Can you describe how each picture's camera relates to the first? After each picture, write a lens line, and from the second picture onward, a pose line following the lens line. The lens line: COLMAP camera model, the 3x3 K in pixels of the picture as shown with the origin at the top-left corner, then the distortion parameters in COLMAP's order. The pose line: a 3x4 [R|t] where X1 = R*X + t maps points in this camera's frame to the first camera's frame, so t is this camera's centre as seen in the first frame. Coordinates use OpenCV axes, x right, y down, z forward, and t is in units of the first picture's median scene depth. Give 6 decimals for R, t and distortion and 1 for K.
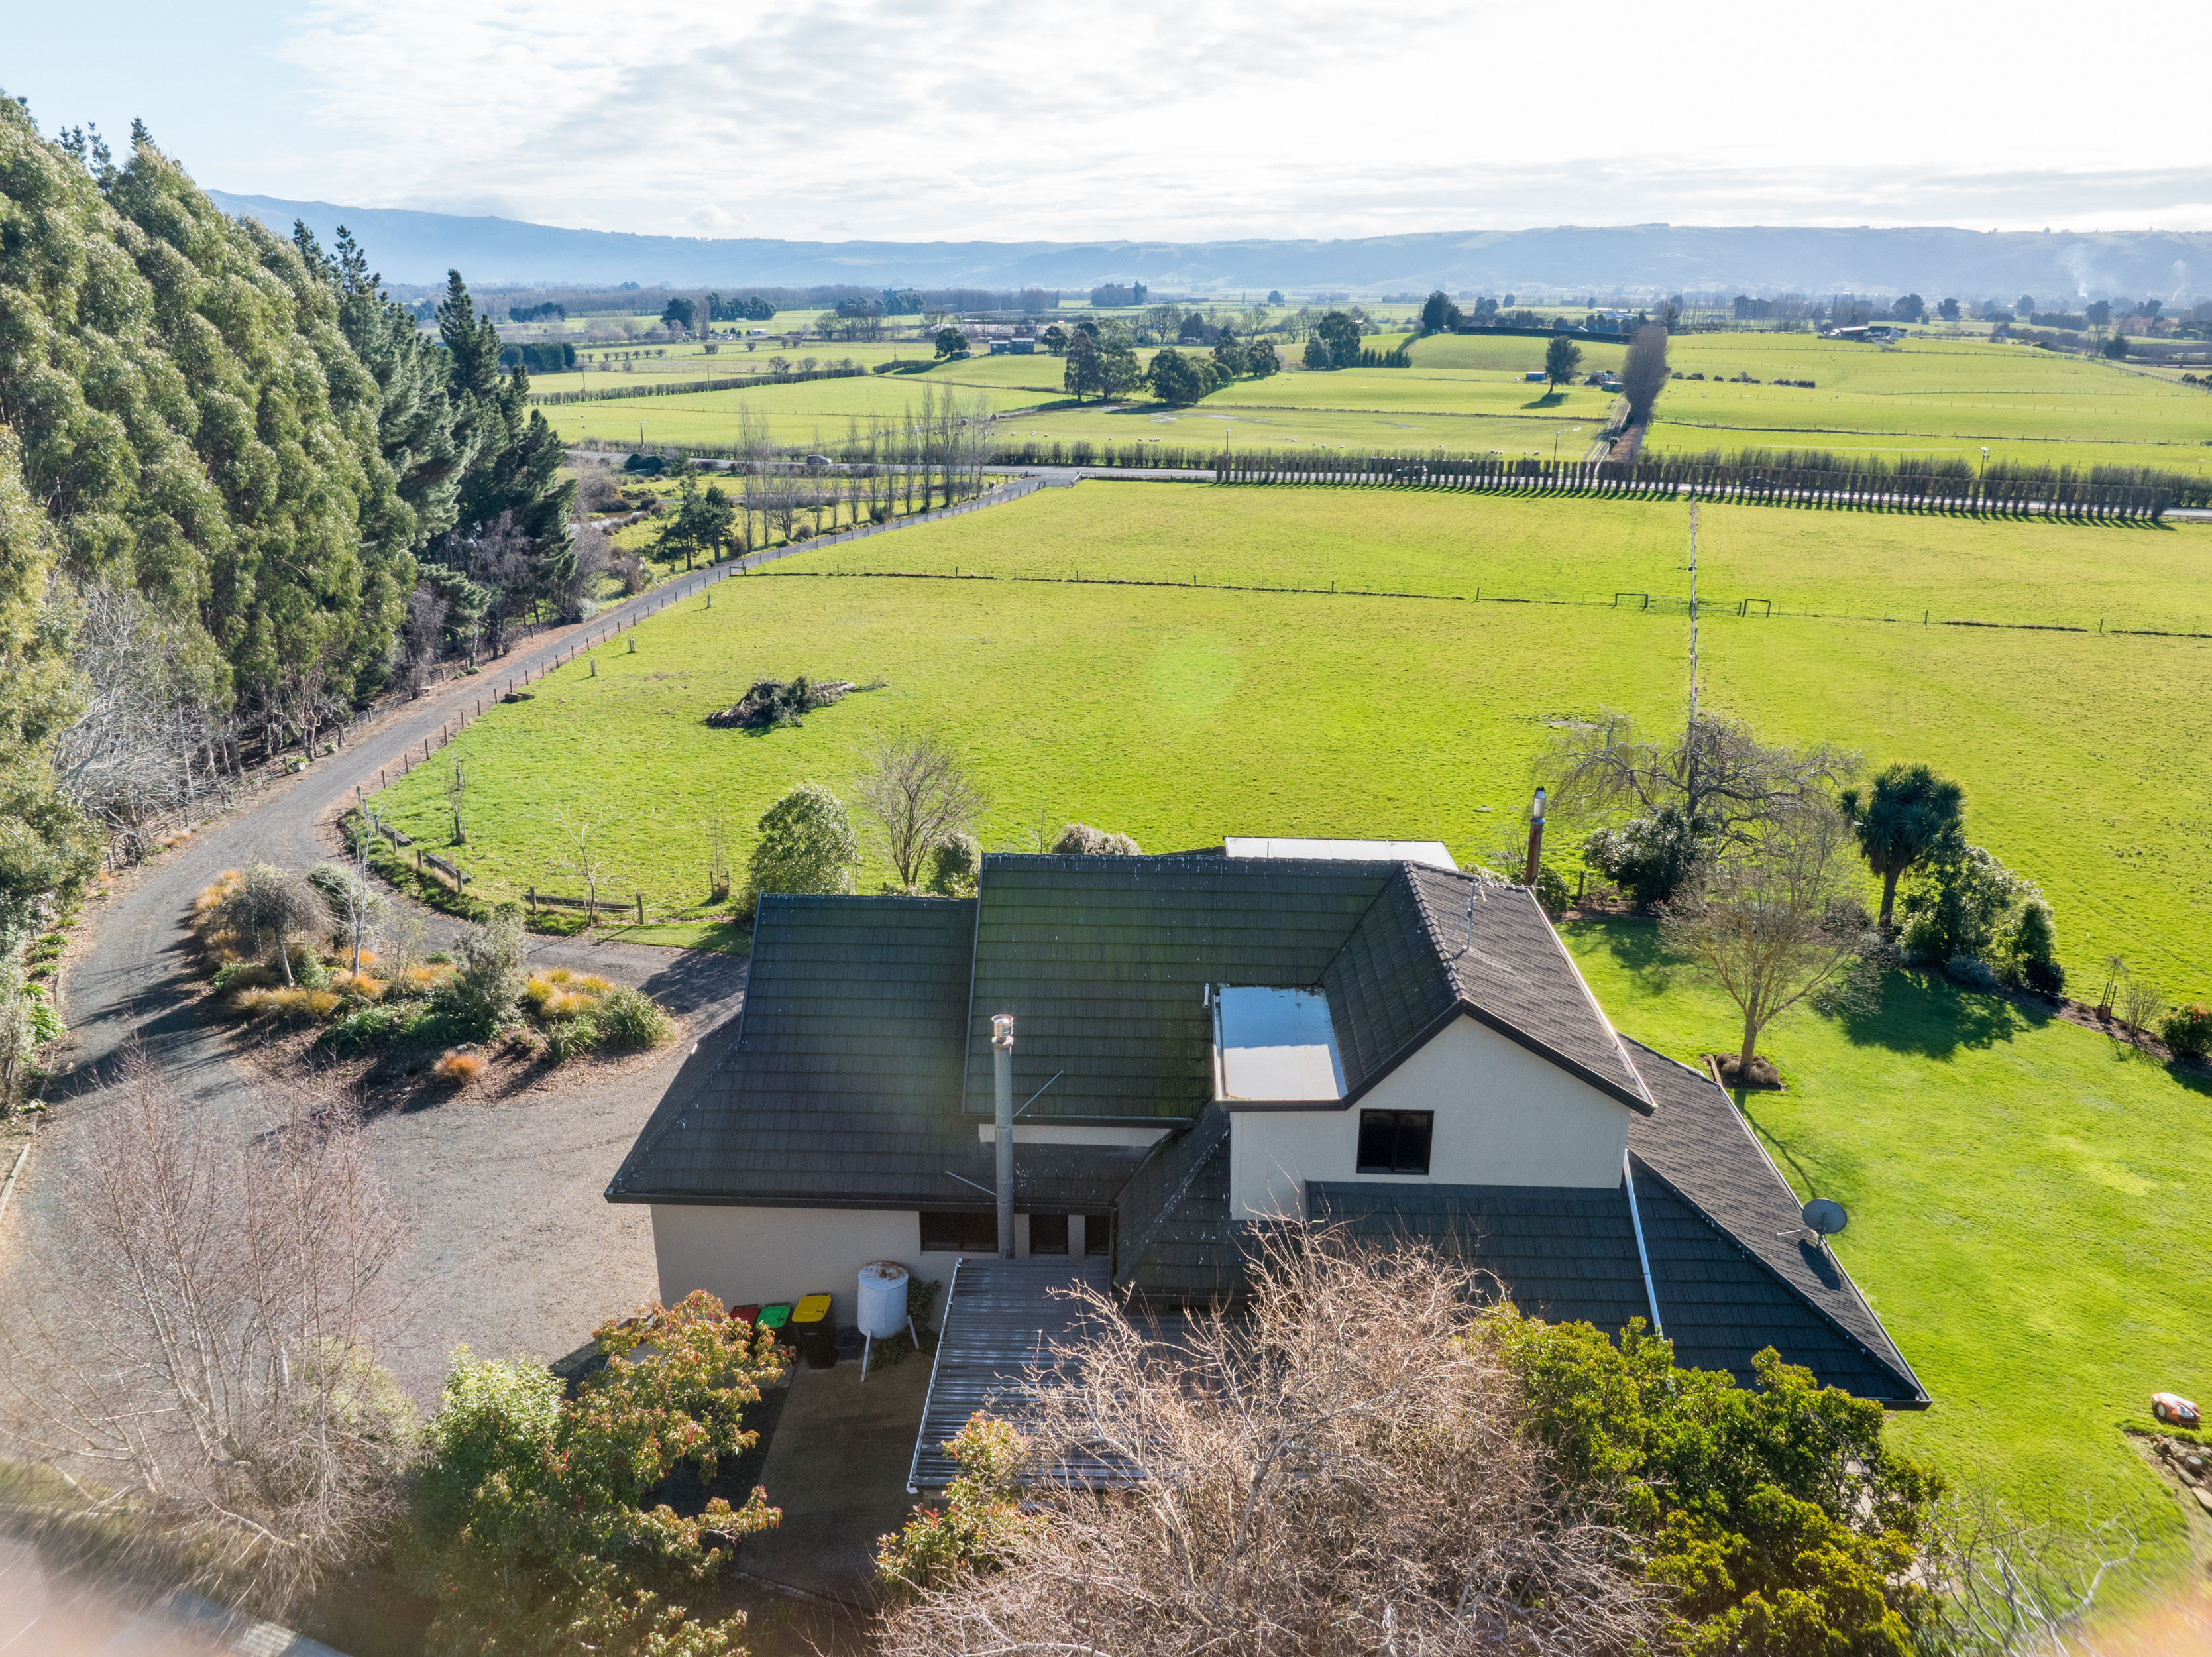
lens RADIAL K [[1558.9, 0, 1110.5], [0, 1558.9, 819.5], [0, 0, 1]] dist [-0.053515, 0.025334]
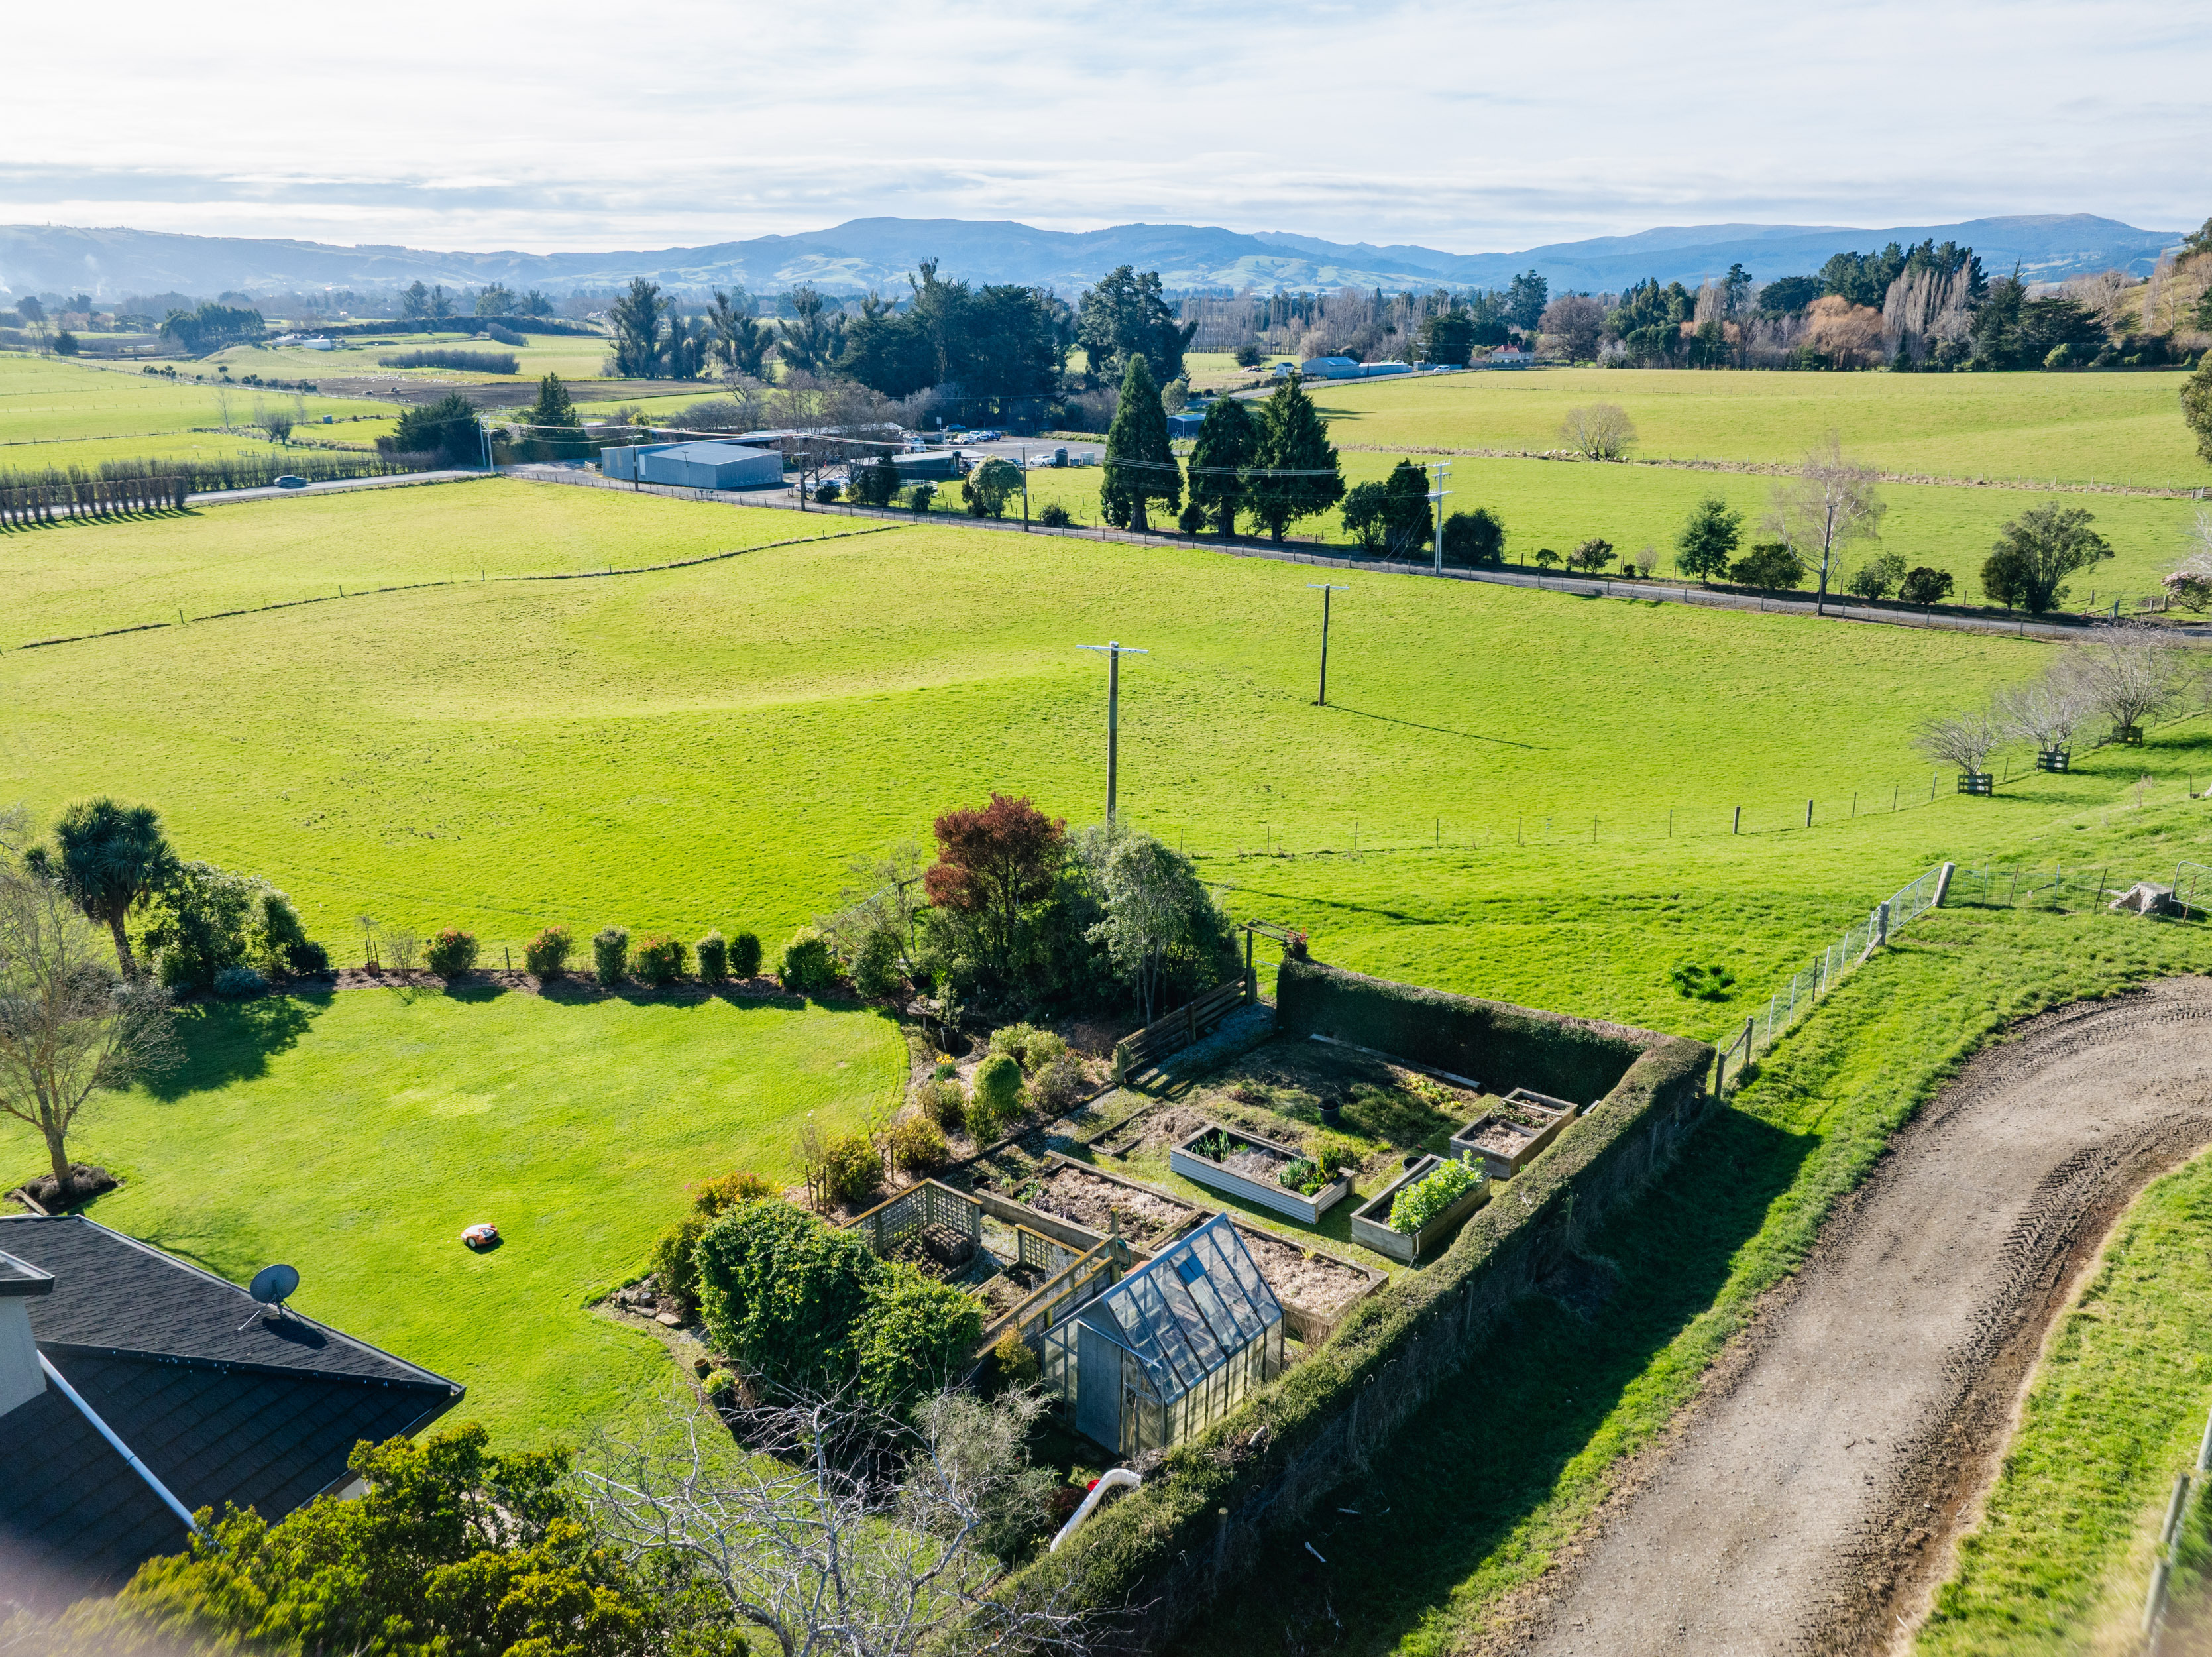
lens RADIAL K [[1558.9, 0, 1111.3], [0, 1558.9, 815.6], [0, 0, 1]] dist [-0.053515, 0.025334]
pose [[0.414125, -0.293441, 0.861622, -0.004229], [0.293082, 0.939183, 0.178991, -0.002607], [-0.861745, 0.178401, 0.474941, 0.008142]]
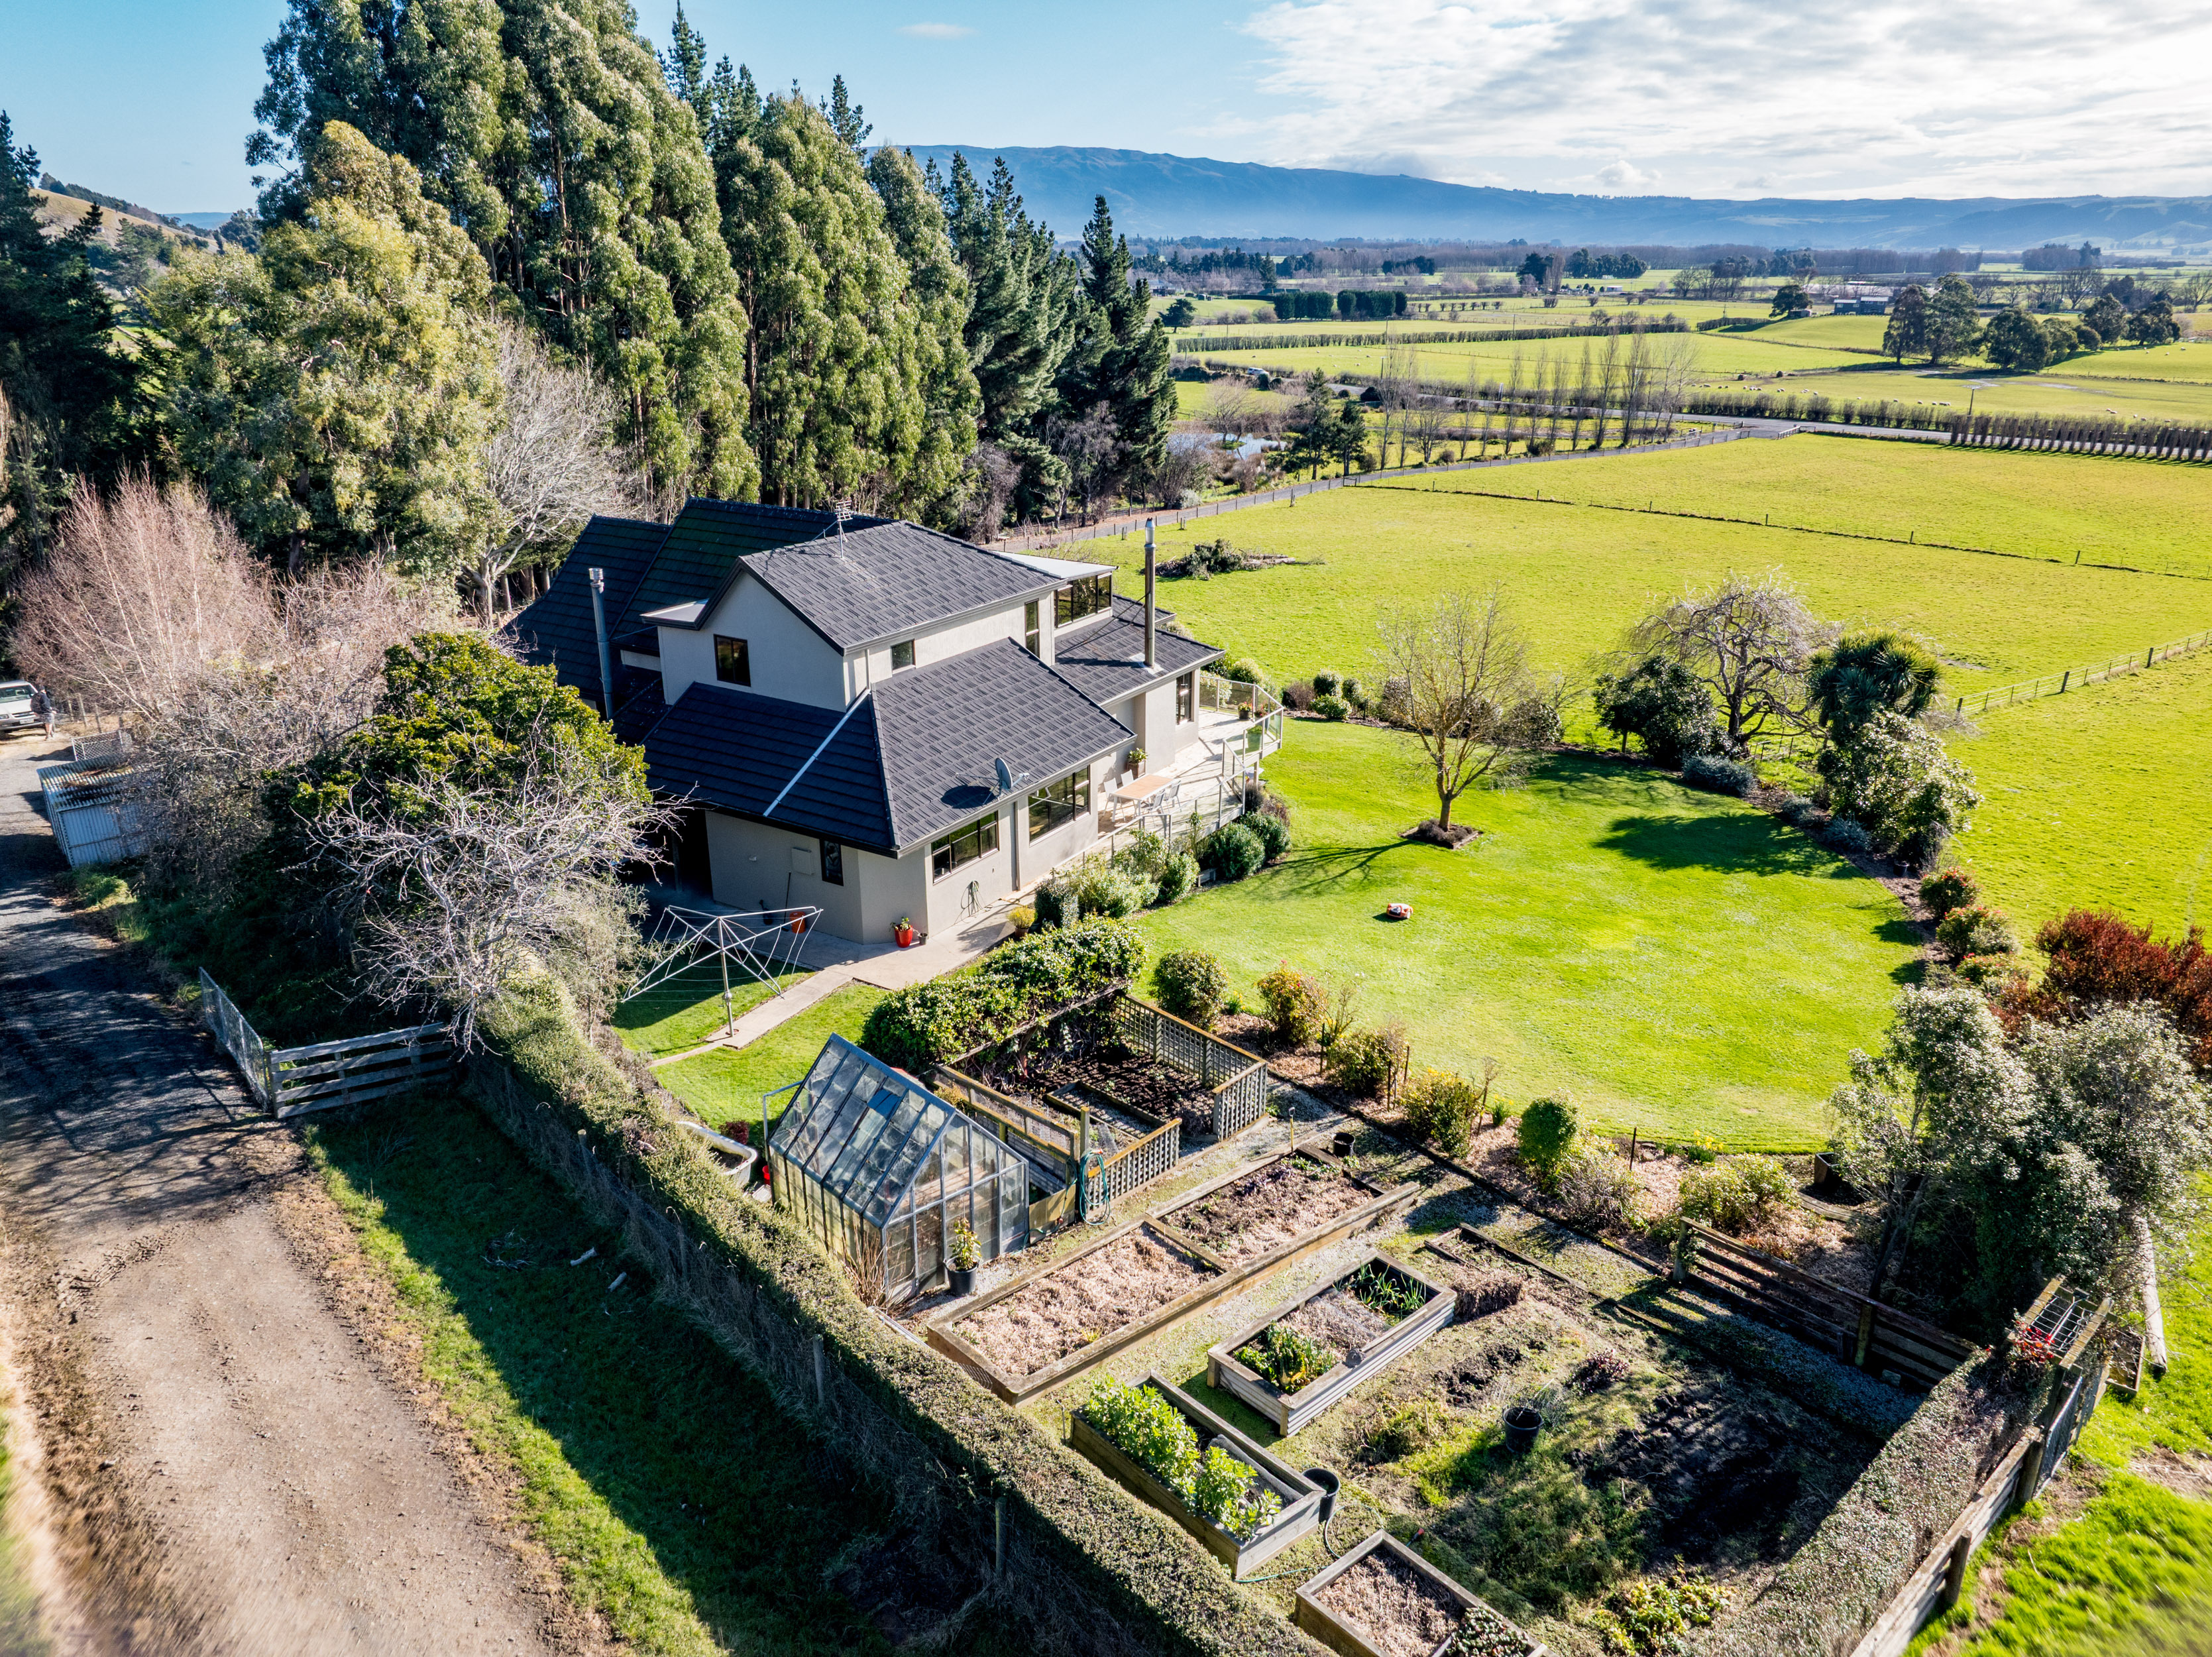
lens RADIAL K [[1558.9, 0, 1107.9], [0, 1558.9, 821.2], [0, 0, 1]] dist [-0.053515, 0.025334]
pose [[0.861159, 0.171474, -0.478541, 0.127606], [-0.159342, 0.985001, 0.066210, 0.020383], [0.482717, 0.019235, 0.875565, -0.016460]]
